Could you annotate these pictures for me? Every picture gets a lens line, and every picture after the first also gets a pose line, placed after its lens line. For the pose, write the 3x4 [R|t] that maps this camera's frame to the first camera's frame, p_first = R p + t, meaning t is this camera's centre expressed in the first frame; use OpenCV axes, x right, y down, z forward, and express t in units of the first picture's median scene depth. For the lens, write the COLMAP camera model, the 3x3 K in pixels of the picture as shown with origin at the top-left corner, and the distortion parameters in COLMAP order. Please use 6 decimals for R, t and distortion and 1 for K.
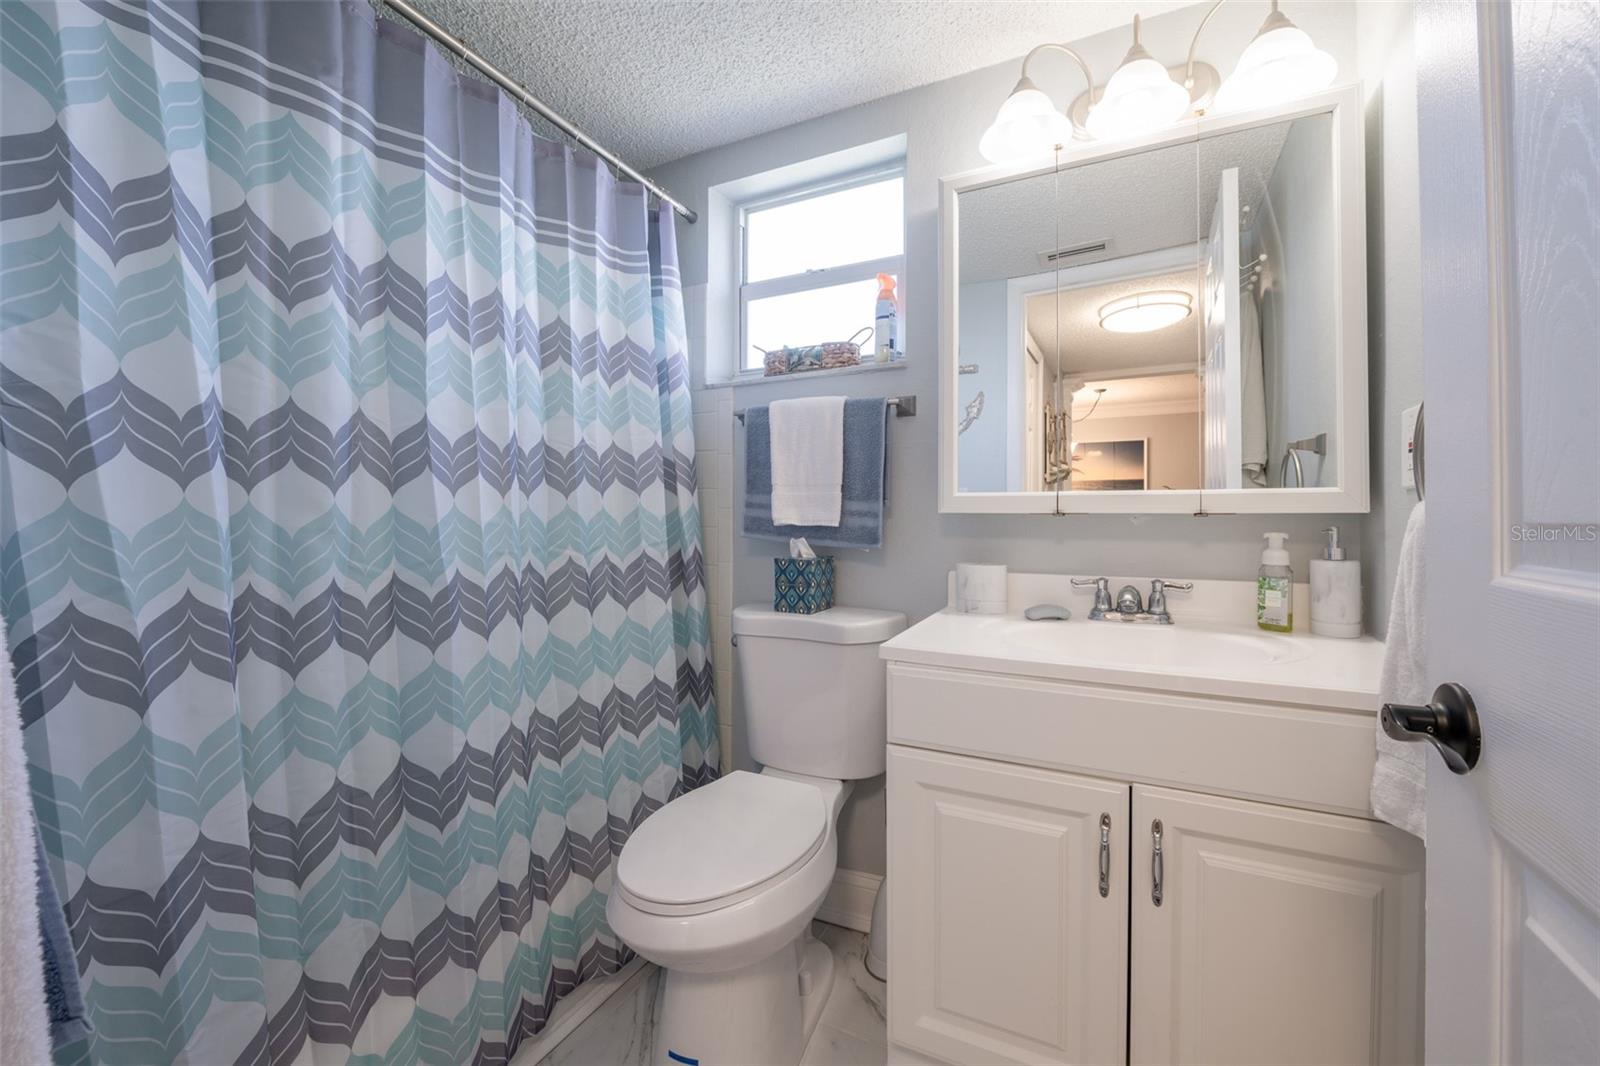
lens RADIAL K [[662.0, 0, 798.8], [0, 662.0, 499.6], [0, 0, 1]] dist [-0.000714, -0.000299]
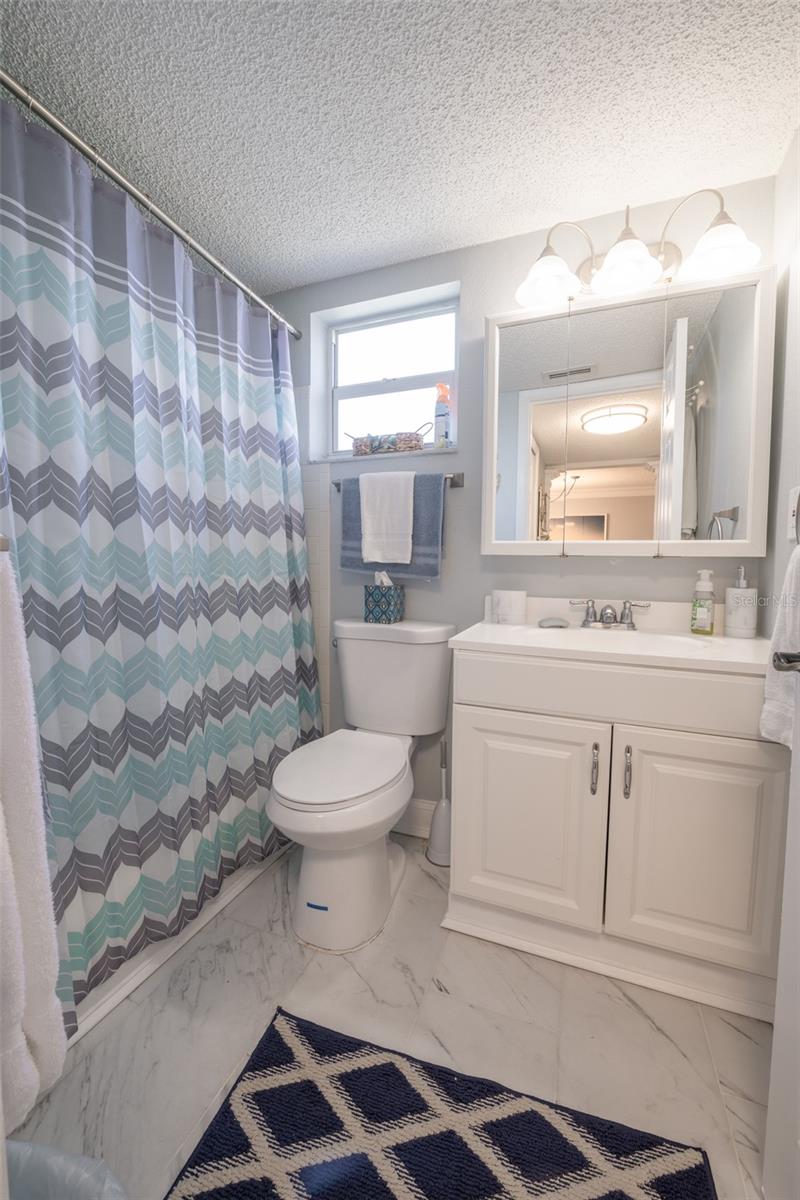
lens RADIAL K [[508.8, 0, 373.8], [0, 508.8, 583.3], [0, 0, 1]] dist [-0.001762, -0.000168]
pose [[0.997699, 0.015098, 0.066101, -0.103373], [-0.018402, 0.998596, 0.049676, 0.034952], [-0.065258, -0.050778, 0.996576, -0.101074]]
